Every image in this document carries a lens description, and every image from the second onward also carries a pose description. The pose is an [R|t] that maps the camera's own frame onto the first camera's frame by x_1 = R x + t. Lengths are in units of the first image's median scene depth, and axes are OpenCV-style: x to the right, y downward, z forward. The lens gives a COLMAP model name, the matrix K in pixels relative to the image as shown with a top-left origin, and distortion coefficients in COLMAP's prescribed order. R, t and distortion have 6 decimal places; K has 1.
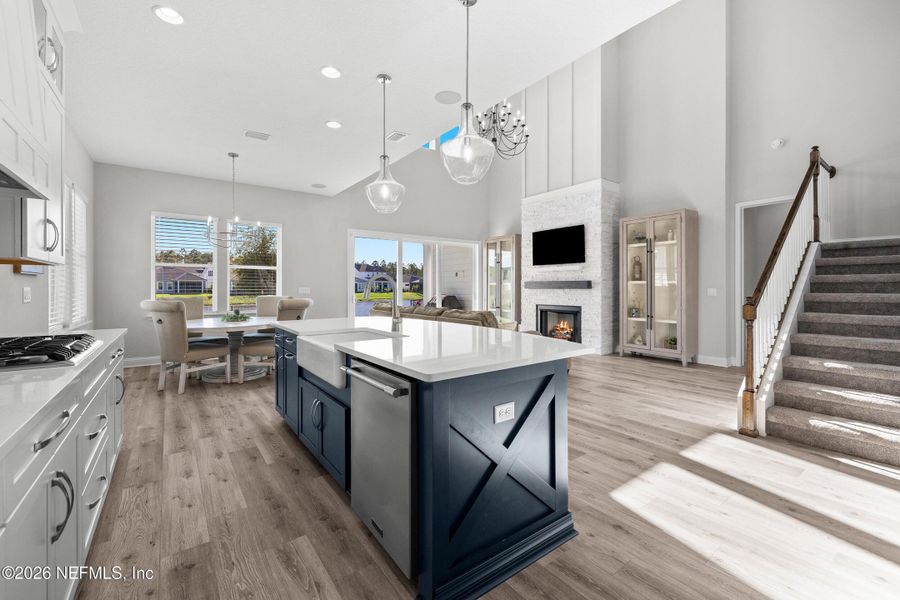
lens RADIAL K [[376.2, 0, 448.0], [0, 376.2, 289.8], [0, 0, 1]] dist [-0.000729, -0.000200]
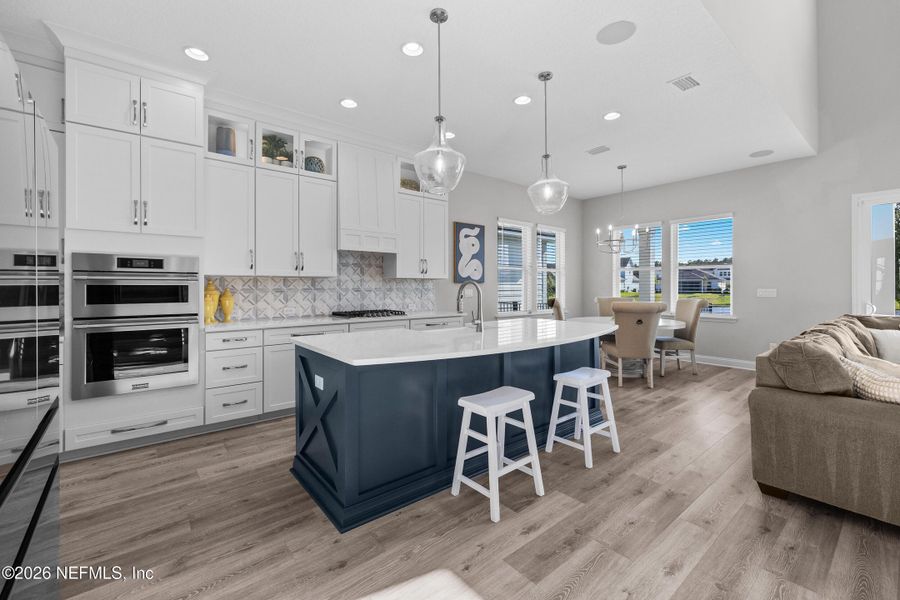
lens RADIAL K [[382.2, 0, 445.1], [0, 382.2, 287.4], [0, 0, 1]] dist [0.001091, 0.000146]
pose [[0.042477, 0.000803, -0.999097, 0.384101], [-0.003217, 0.999995, 0.000667, -0.008846], [0.999092, 0.003186, 0.042479, 0.337579]]
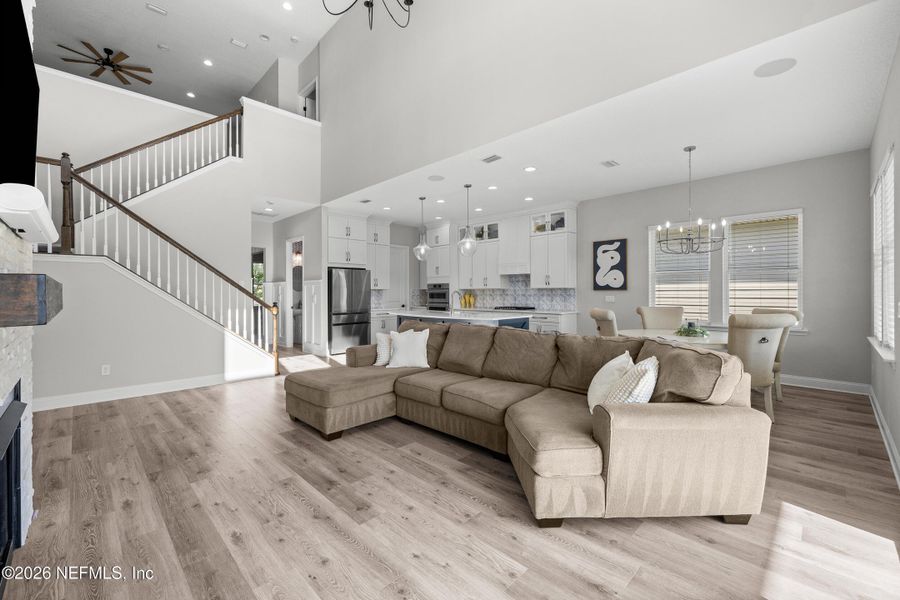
lens RADIAL K [[379.6, 0, 449.7], [0, 379.6, 294.1], [0, 0, 1]] dist [-0.001971, -0.000398]
pose [[-0.989457, 0.001371, -0.144819, 0.097102], [0.000636, 0.999987, 0.005119, -0.013474], [0.144824, 0.004973, -0.989445, 1.367811]]
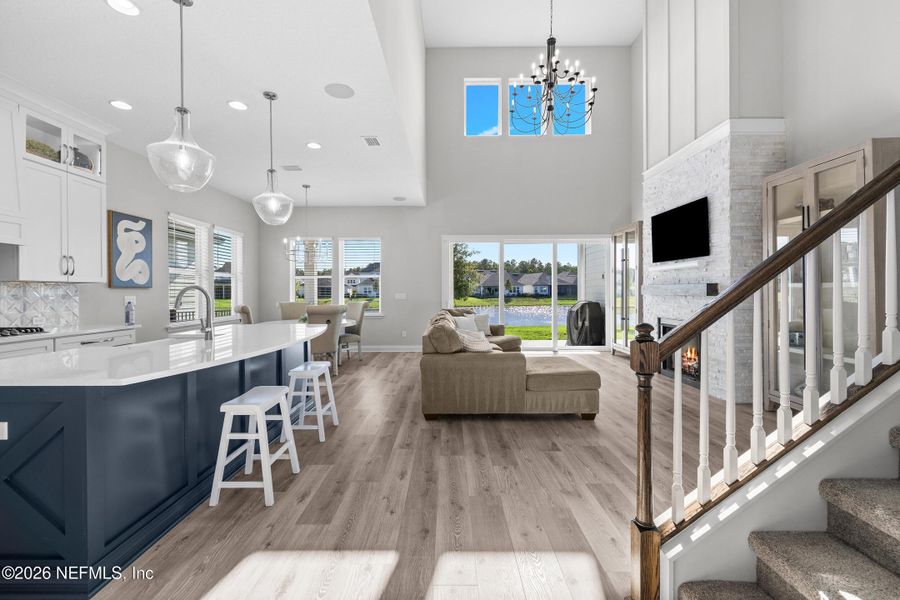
lens RADIAL K [[379.6, 0, 449.7], [0, 379.6, 294.1], [0, 0, 1]] dist [-0.001971, -0.000398]
pose [[0.803684, -0.000218, -0.595057, 0.406146], [0.001861, 0.999996, 0.002147, -0.008138], [0.595054, -0.002833, 0.803681, 0.218356]]
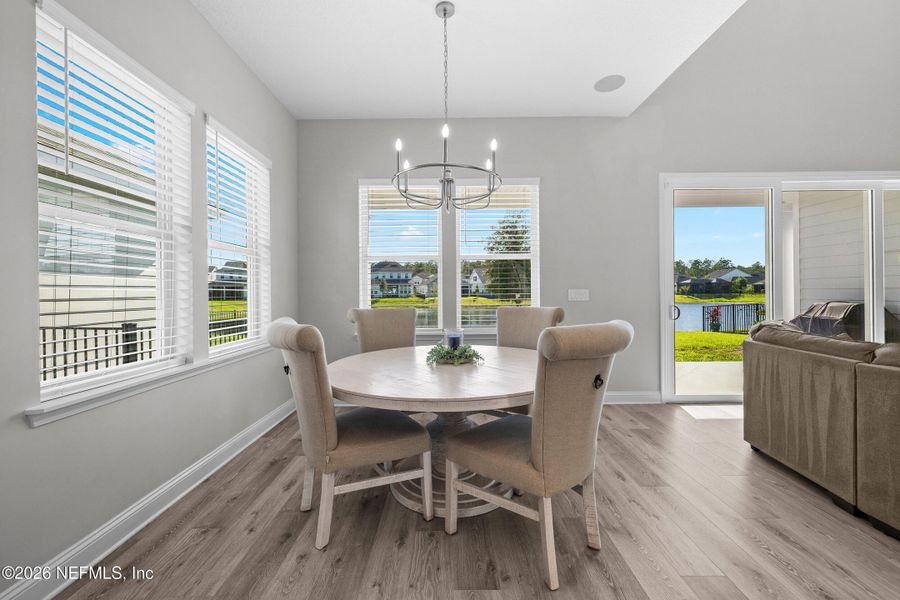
lens RADIAL K [[376.2, 0, 448.0], [0, 376.2, 289.8], [0, 0, 1]] dist [-0.000729, -0.000200]
pose [[0.802440, -0.011478, -0.596623, -0.218544], [0.007185, 0.999928, -0.009573, -0.002129], [0.596690, 0.003395, 0.802465, 0.472407]]
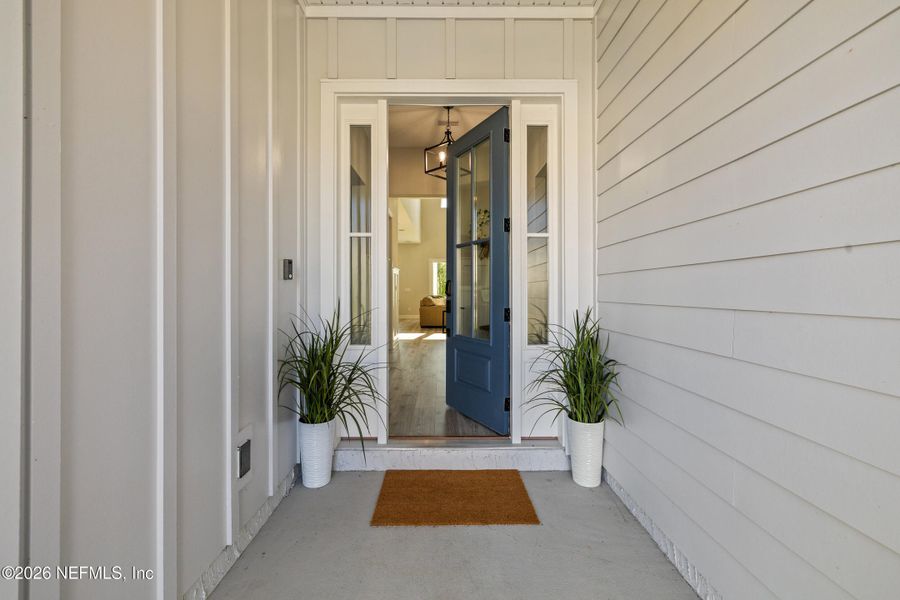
lens RADIAL K [[376.2, 0, 448.0], [0, 376.2, 289.8], [0, 0, 1]] dist [-0.000729, -0.000200]
pose [[0.809966, -0.005109, -0.586455, 1.089692], [0.002260, 0.999982, -0.005590, 0.017874], [0.586473, 0.003203, 0.809963, -0.596186]]
